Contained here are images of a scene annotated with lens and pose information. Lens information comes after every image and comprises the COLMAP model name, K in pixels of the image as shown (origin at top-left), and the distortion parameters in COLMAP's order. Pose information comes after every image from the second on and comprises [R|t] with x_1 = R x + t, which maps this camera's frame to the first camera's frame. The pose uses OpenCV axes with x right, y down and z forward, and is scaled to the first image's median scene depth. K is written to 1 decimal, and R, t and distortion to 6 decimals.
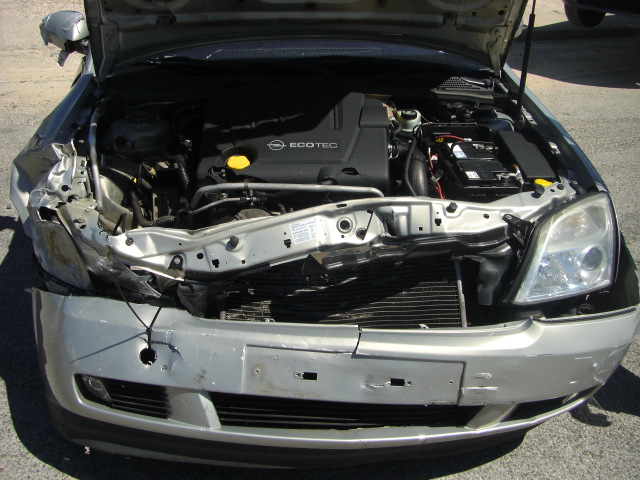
lens RADIAL K [[740.9, 0, 319.2], [0, 740.9, 235.8], [0, 0, 1]] dist [-0.140931, 0.000000]
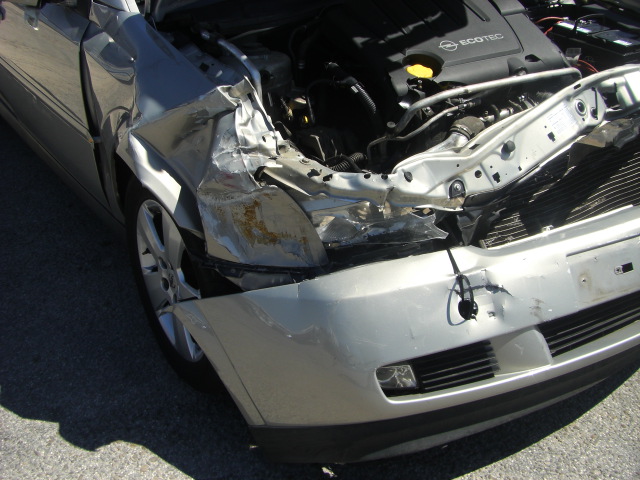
lens RADIAL K [[740.9, 0, 324.5], [0, 740.9, 213.4], [0, 0, 1]] dist [-0.140931, 0.000000]
pose [[0.875838, -0.260571, 0.406215, -0.651451], [0.259302, 0.963976, 0.059273, -0.023622], [-0.407026, 0.053419, 0.911853, 0.316234]]
